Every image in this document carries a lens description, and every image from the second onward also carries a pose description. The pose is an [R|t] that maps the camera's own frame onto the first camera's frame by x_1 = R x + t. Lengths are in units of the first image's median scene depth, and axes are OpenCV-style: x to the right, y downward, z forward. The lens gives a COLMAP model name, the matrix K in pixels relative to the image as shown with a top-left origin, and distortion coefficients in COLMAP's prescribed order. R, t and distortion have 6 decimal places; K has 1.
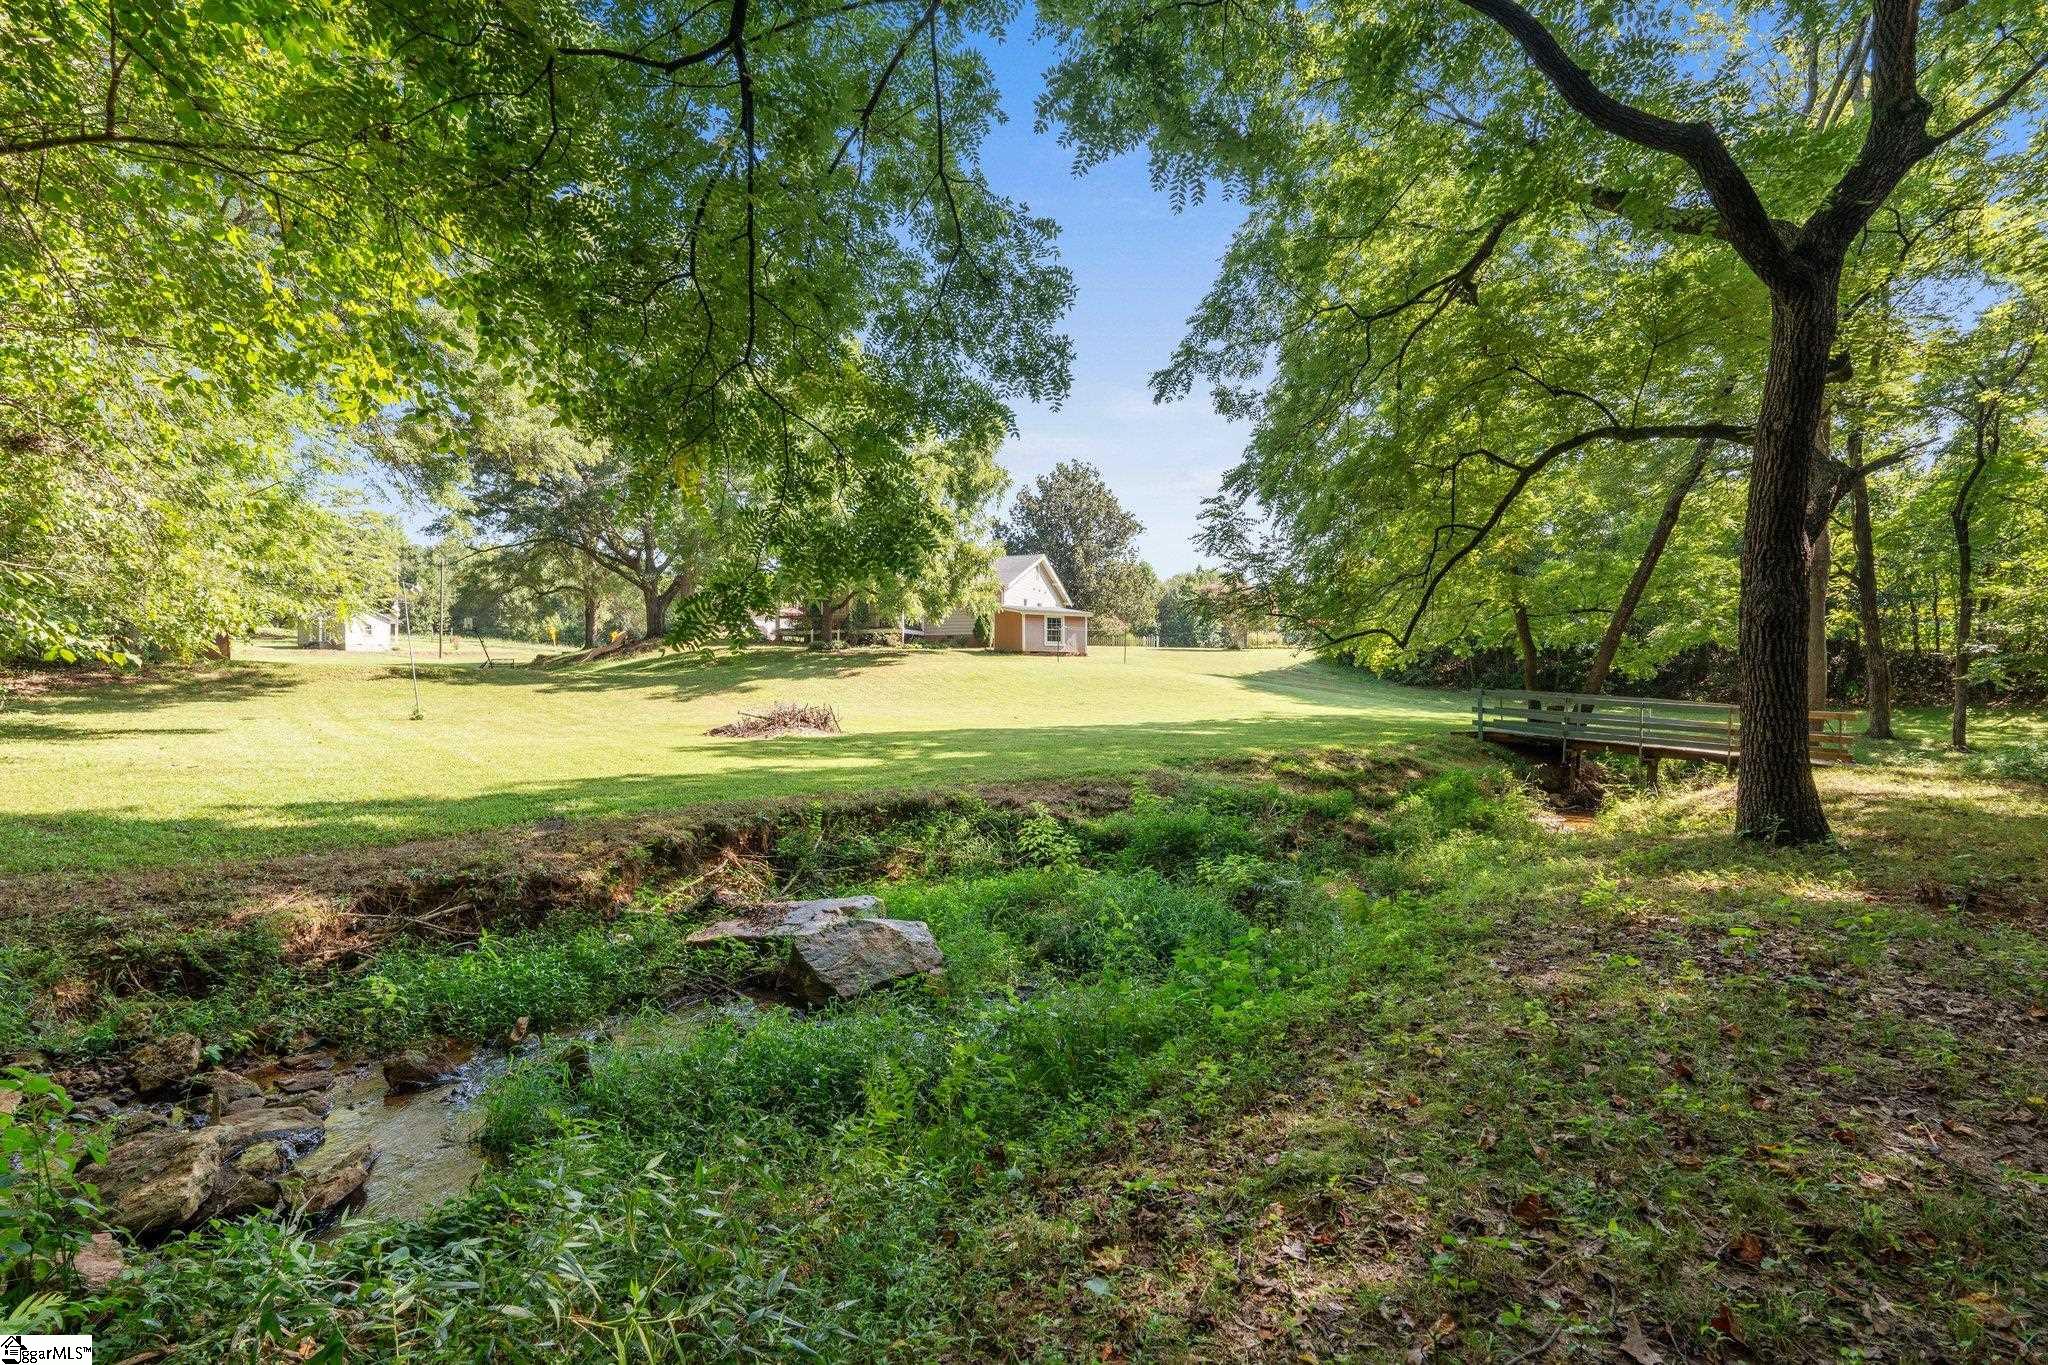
lens RADIAL K [[899.3, 0, 1024.0], [0, 899.3, 682.5], [0, 0, 1]] dist [-0.015507, -0.000140]
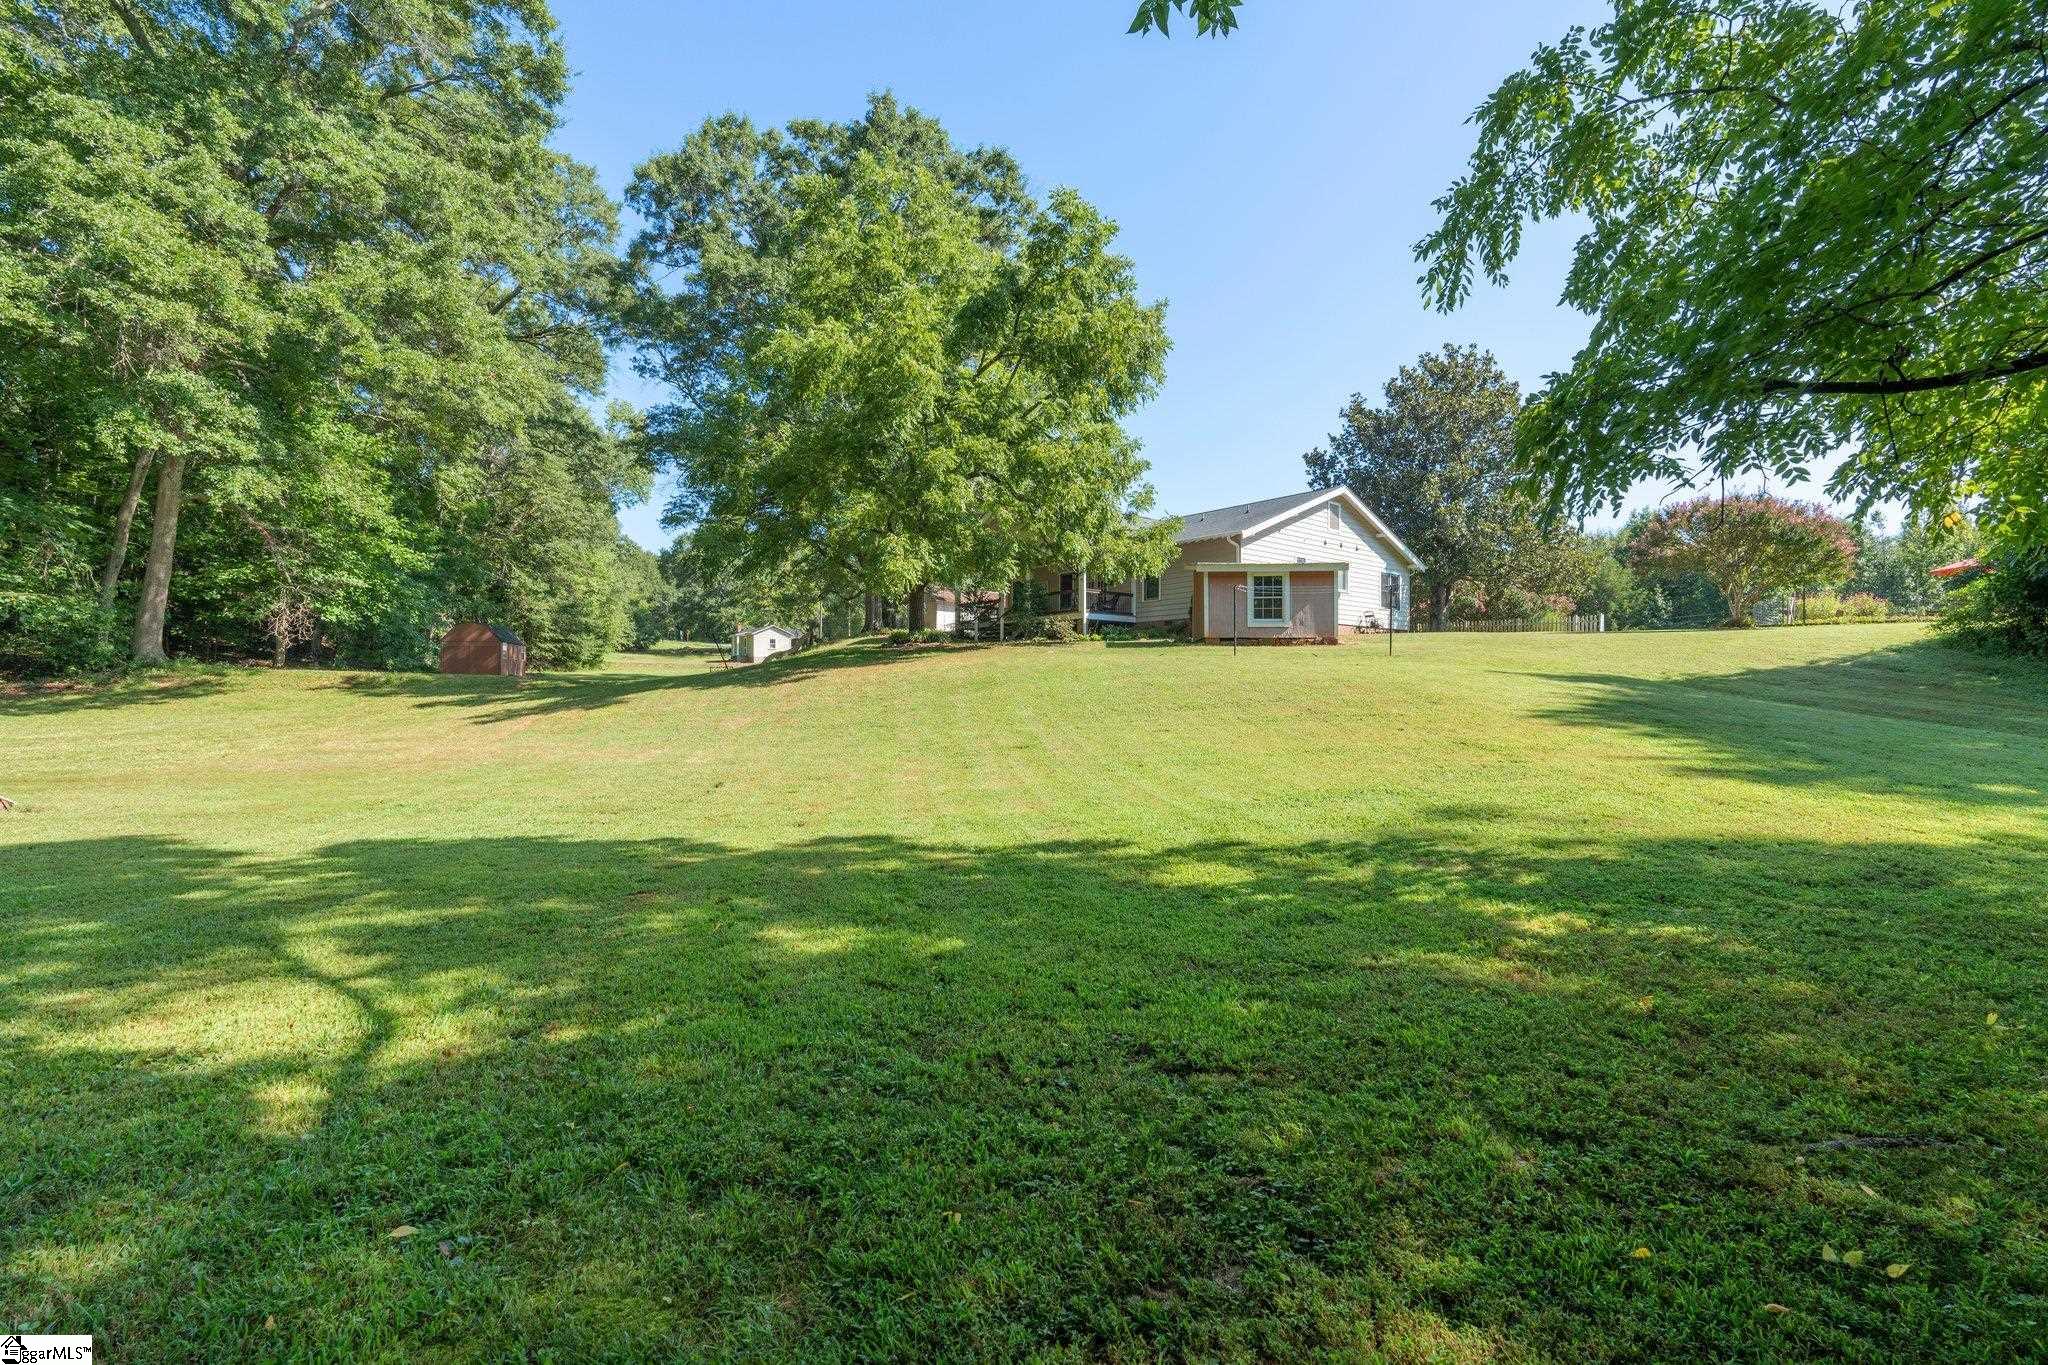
lens RADIAL K [[899.3, 0, 1024.0], [0, 899.3, 682.5], [0, 0, 1]] dist [-0.015507, -0.000140]
pose [[0.837595, -0.006286, -0.546256, 0.189892], [0.001320, 0.999954, -0.009482, 0.000159], [0.546291, 0.007221, 0.837564, 0.377572]]
